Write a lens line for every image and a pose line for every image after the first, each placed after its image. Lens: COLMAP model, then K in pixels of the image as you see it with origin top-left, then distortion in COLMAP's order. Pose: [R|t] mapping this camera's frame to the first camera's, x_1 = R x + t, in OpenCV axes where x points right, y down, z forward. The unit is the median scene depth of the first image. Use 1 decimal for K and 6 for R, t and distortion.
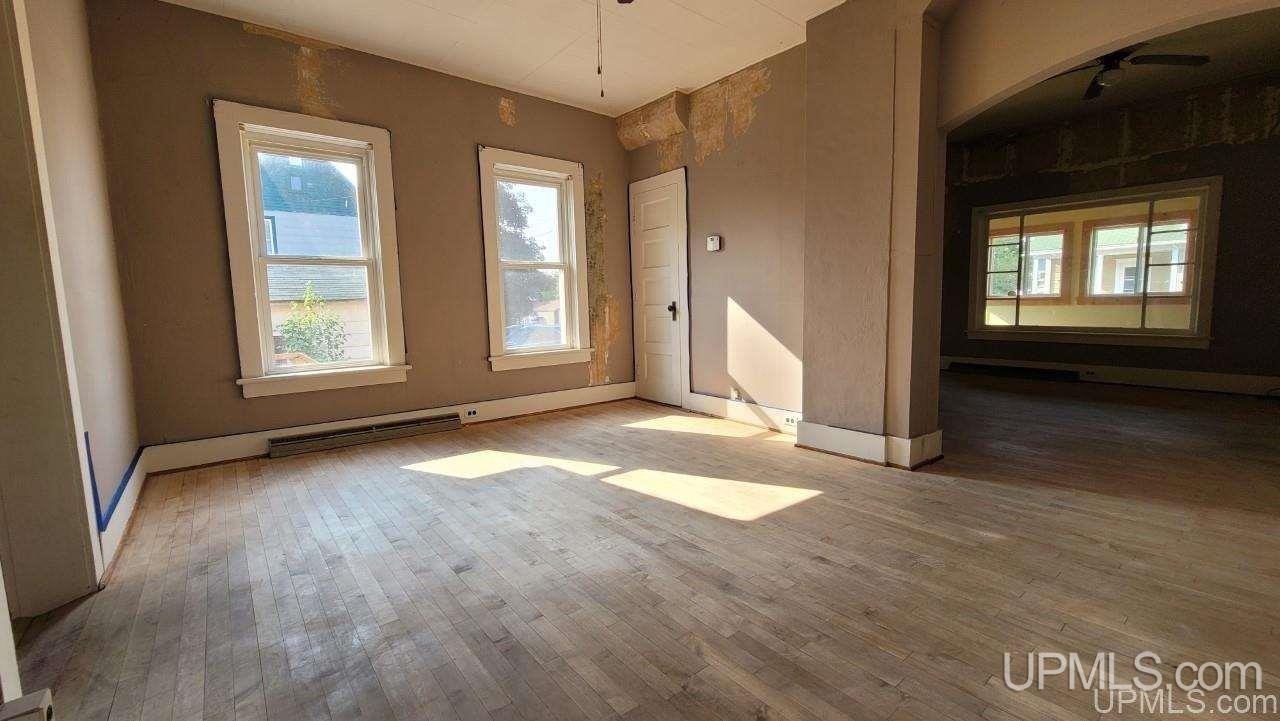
lens RADIAL K [[526.0, 0, 637.4], [0, 526.0, 359.8], [0, 0, 1]] dist [-0.004953, 0.002181]
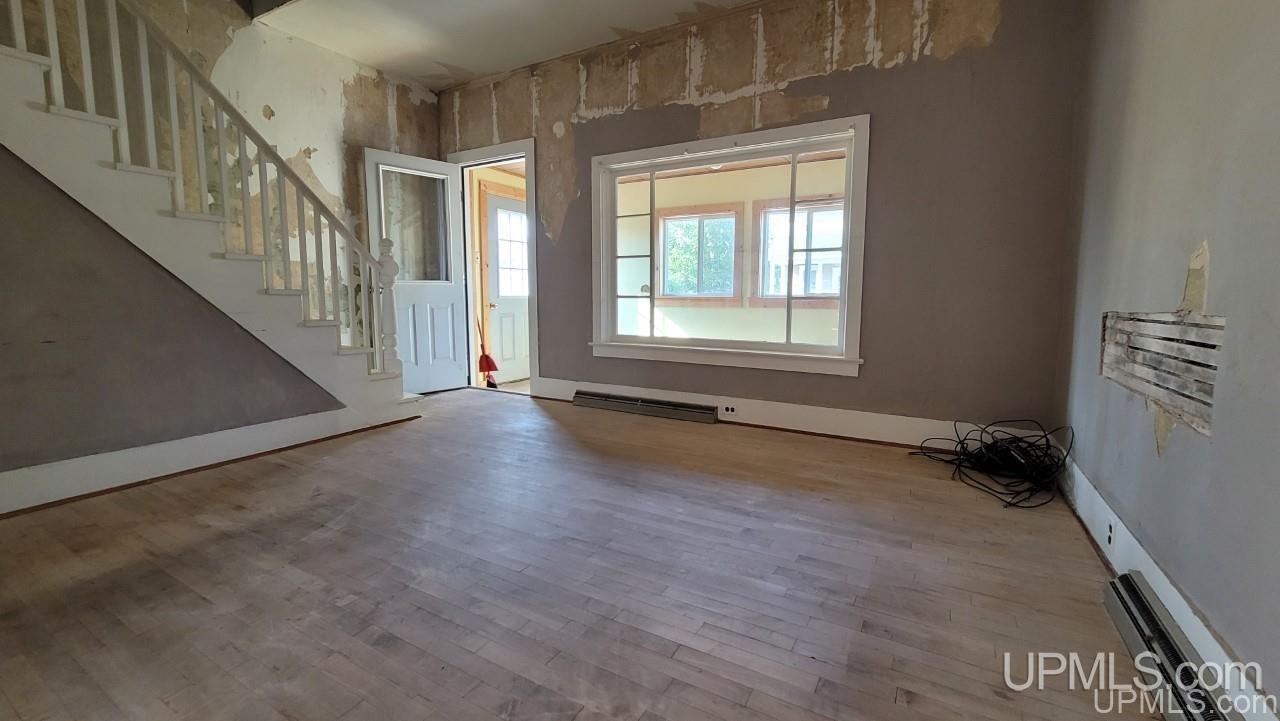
lens RADIAL K [[526.0, 0, 638.1], [0, 526.0, 361.9], [0, 0, 1]] dist [-0.004953, 0.002181]
pose [[0.934988, -0.017970, 0.354224, 0.589695], [0.014525, 0.999818, 0.012385, -0.052463], [-0.354382, -0.006434, 0.935079, 0.471131]]
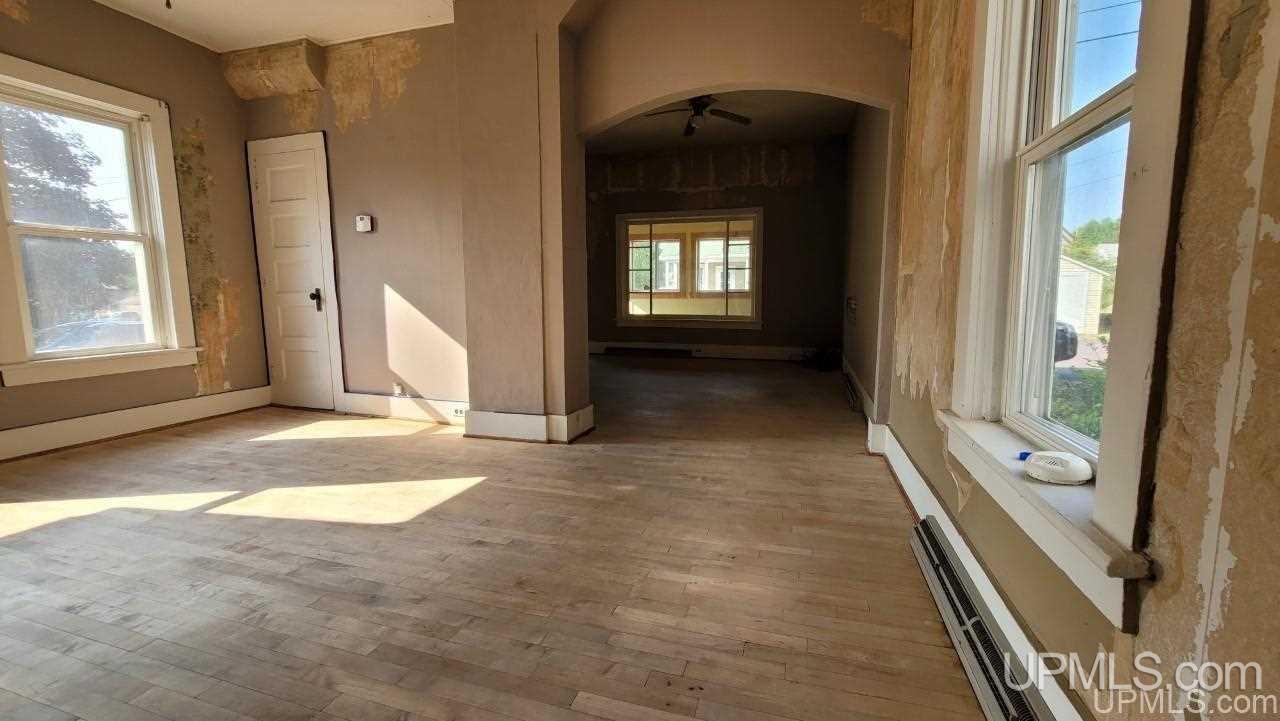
lens RADIAL K [[526.0, 0, 639.2], [0, 526.0, 360.7], [0, 0, 1]] dist [-0.004953, 0.002181]
pose [[0.832750, -0.053702, 0.551038, 0.029587], [0.046579, 0.998552, 0.026923, 0.008668], [-0.551686, 0.003247, 0.834046, 0.000048]]
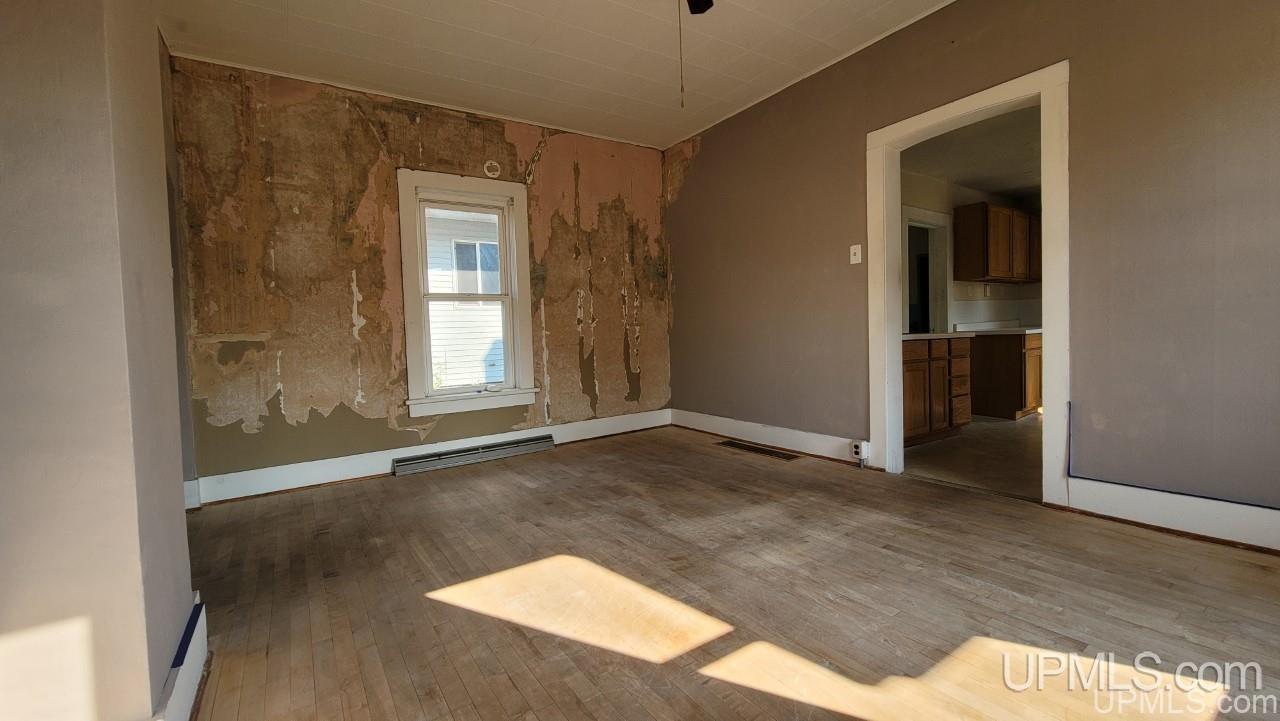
lens RADIAL K [[526.0, 0, 638.9], [0, 526.0, 354.3], [0, 0, 1]] dist [-0.004953, 0.002181]
pose [[-0.994313, 0.056109, 0.090520, -0.024982], [0.069131, 0.986595, 0.147822, -0.102105], [-0.081012, 0.153239, -0.984863, 0.944936]]
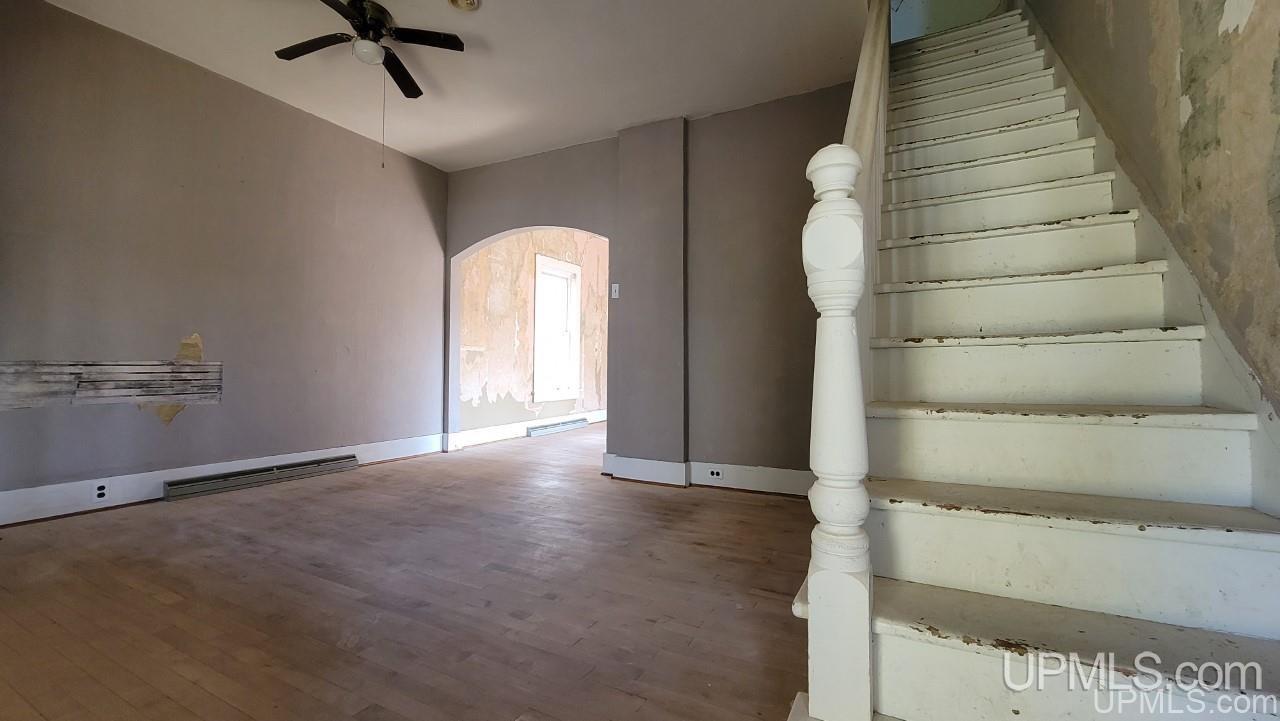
lens RADIAL K [[526.0, 0, 634.2], [0, 526.0, 358.0], [0, 0, 1]] dist [-0.004953, 0.002181]
pose [[-0.920916, 0.011883, -0.389579, 0.686364], [-0.027881, 0.994966, 0.096255, -0.158589], [0.388762, 0.099505, -0.915949, 1.501823]]
